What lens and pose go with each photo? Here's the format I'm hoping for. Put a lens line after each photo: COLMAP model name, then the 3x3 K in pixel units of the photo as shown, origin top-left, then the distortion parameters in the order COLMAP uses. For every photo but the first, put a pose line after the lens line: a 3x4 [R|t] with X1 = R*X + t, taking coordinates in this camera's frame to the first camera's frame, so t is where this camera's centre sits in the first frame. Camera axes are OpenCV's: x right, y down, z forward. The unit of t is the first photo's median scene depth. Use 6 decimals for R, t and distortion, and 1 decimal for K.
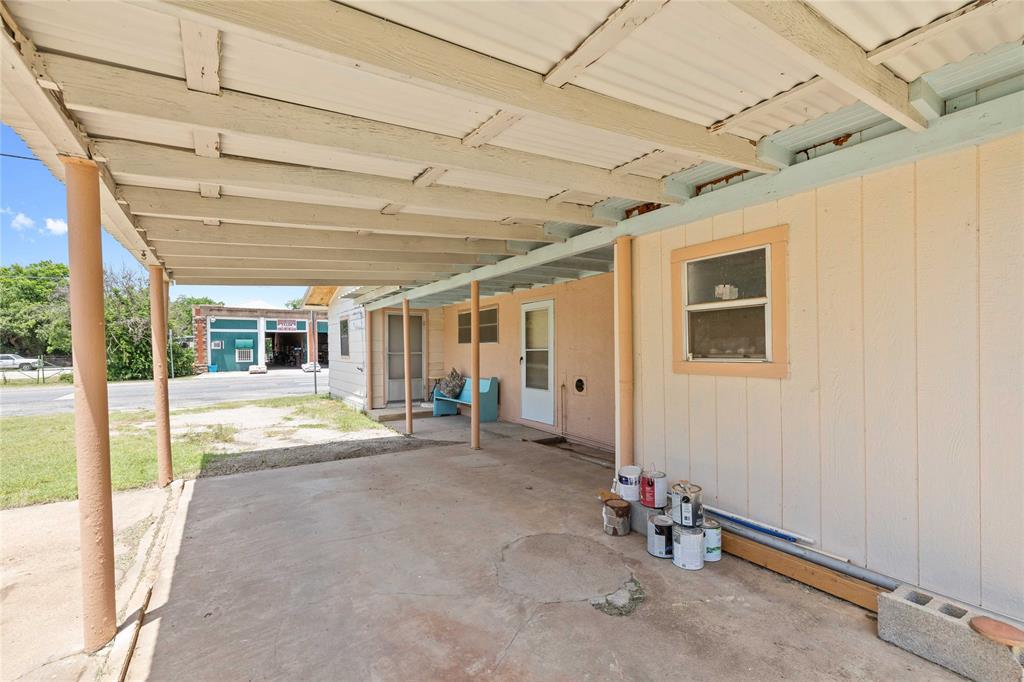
lens RADIAL K [[440.9, 0, 508.0], [0, 440.9, 350.3], [0, 0, 1]] dist [-0.000217, 0.000102]
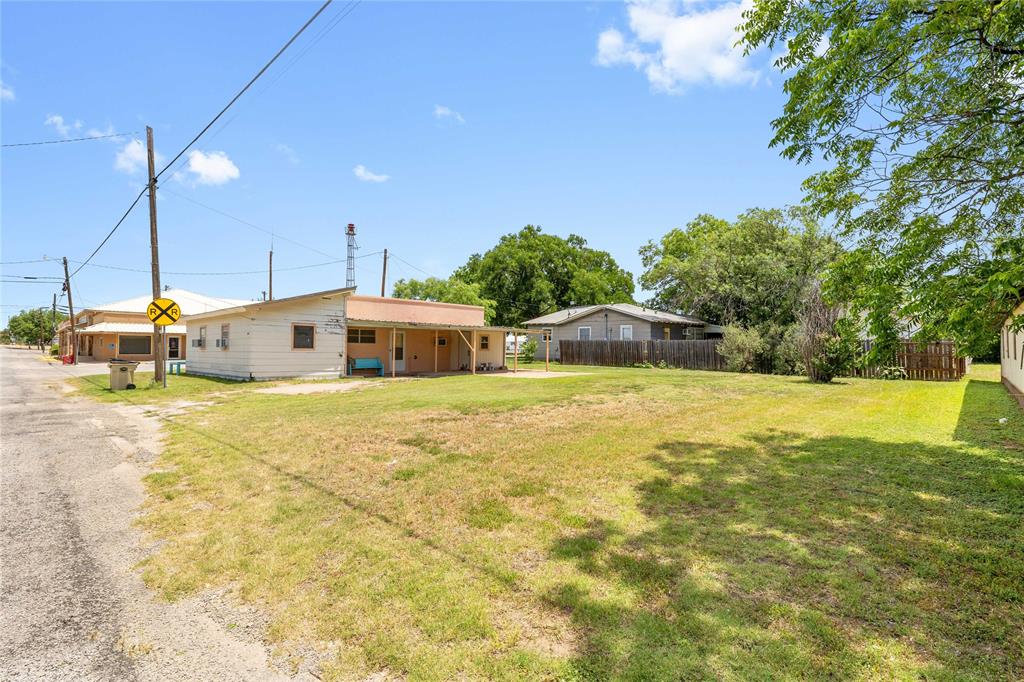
lens RADIAL K [[487.6, 0, 514.0], [0, 487.6, 344.4], [0, 0, 1]] dist [0.001510, 0.000084]
pose [[-0.228292, 0.015097, 0.973476, -5.750527], [-0.005620, 0.999843, -0.016824, 0.057924], [-0.973576, -0.009312, -0.228171, 1.706293]]
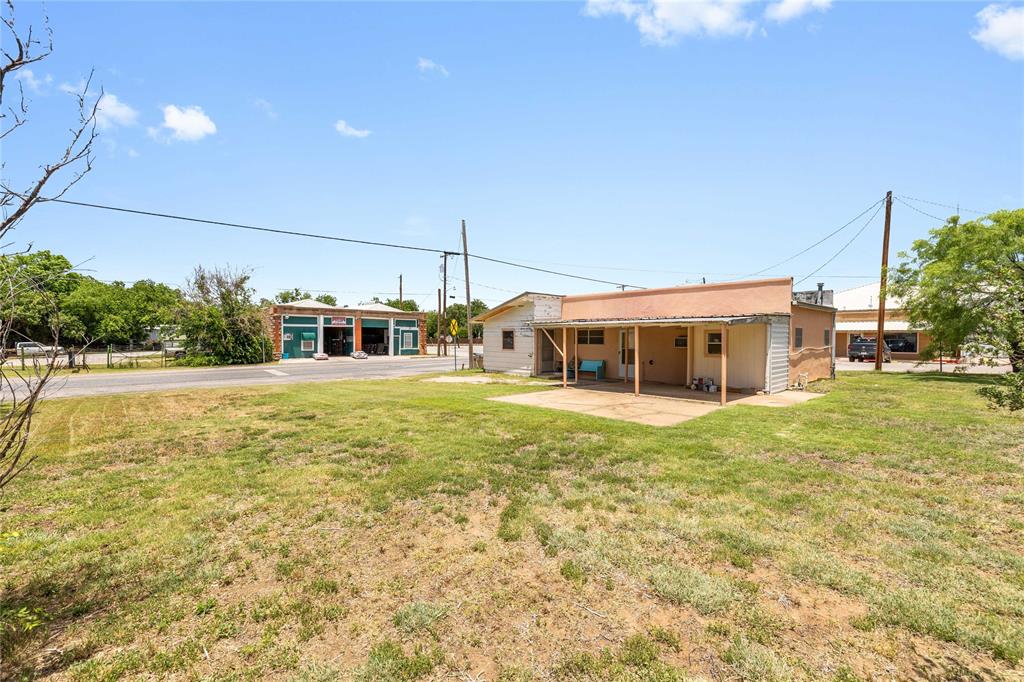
lens RADIAL K [[434.6, 0, 512.0], [0, 434.6, 341.0], [0, 0, 1]] dist [0.001182, -0.000223]
pose [[0.987675, 0.009095, 0.156252, -1.674092], [-0.009743, 0.999947, 0.003380, -0.079627], [-0.156213, -0.004861, 0.987712, -2.284111]]
